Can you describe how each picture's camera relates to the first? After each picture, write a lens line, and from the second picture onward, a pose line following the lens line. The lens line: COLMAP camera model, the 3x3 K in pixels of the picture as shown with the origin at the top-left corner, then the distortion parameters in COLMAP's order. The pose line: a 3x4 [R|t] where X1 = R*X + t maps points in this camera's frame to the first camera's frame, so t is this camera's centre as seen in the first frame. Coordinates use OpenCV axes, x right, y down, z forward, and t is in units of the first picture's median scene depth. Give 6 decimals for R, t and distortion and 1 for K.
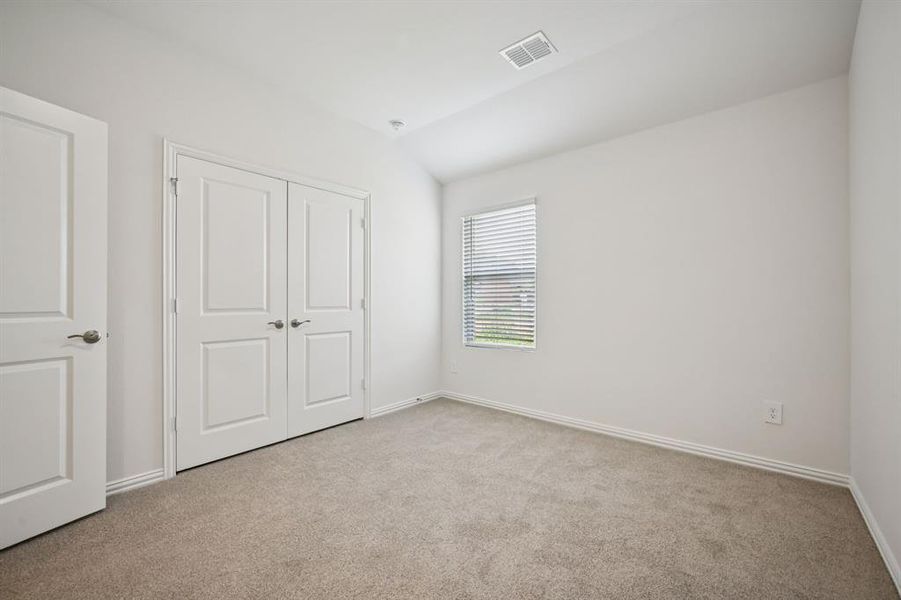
lens RADIAL K [[361.9, 0, 451.5], [0, 361.9, 297.3], [0, 0, 1]] dist [0.000586, 0.000225]
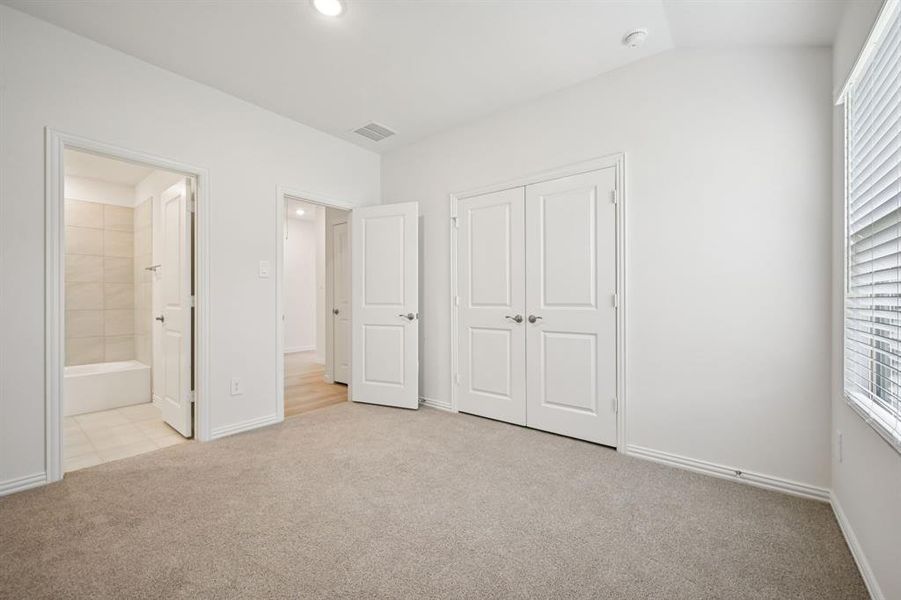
lens RADIAL K [[361.9, 0, 451.5], [0, 361.9, 297.3], [0, 0, 1]] dist [0.000586, 0.000225]
pose [[0.053194, 0.001951, -0.998582, 0.590276], [0.014300, 0.999894, 0.002715, 0.003506], [0.998482, -0.014425, 0.053160, 0.709952]]
